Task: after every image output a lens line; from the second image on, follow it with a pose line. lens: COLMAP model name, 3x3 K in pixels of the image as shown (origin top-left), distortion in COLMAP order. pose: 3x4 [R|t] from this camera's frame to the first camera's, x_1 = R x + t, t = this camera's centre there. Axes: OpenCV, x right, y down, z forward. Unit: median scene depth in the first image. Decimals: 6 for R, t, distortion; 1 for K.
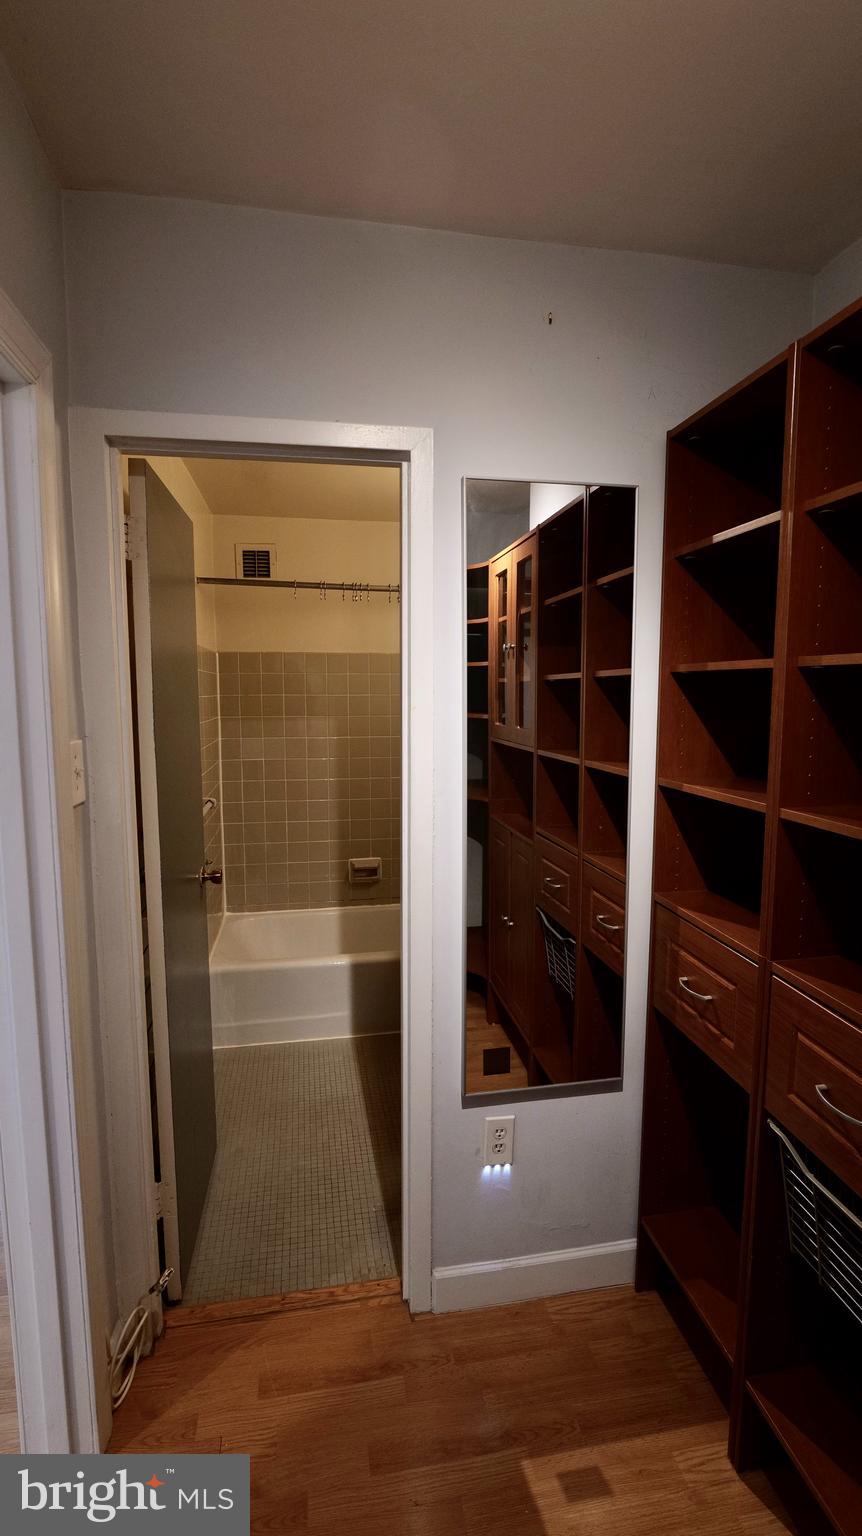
lens RADIAL K [[713.5, 0, 431.2], [0, 713.5, 766.9], [0, 0, 1]] dist [-0.023239, 0.004079]
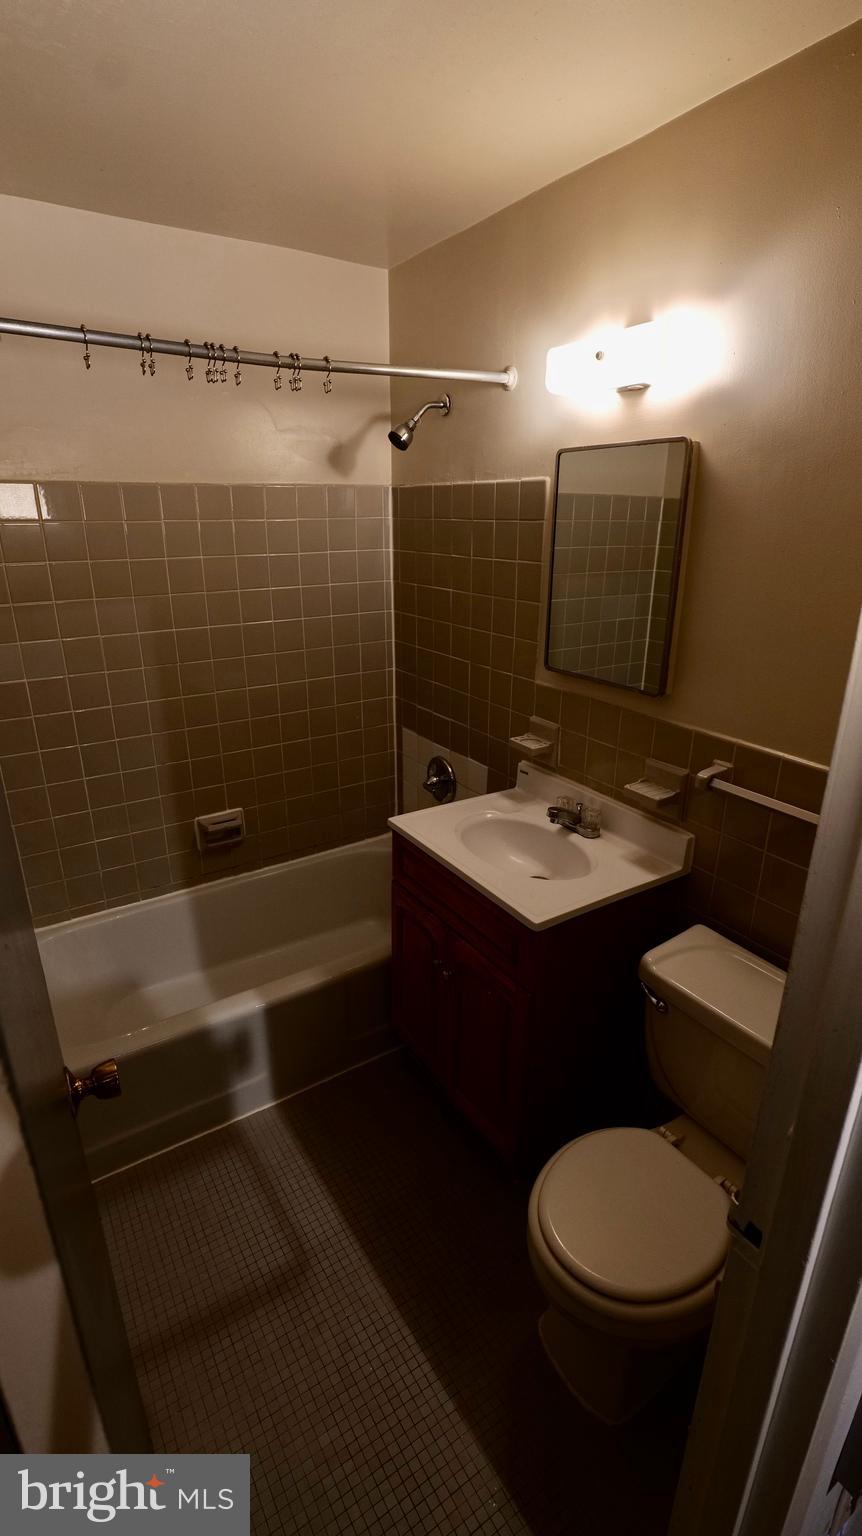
lens RADIAL K [[713.5, 0, 433.6], [0, 713.5, 769.1], [0, 0, 1]] dist [-0.023239, 0.004079]
pose [[0.923630, -0.129070, 0.360899, -0.142770], [0.039860, 0.968835, 0.244477, -0.065833], [-0.381206, -0.211421, 0.899990, 0.339891]]
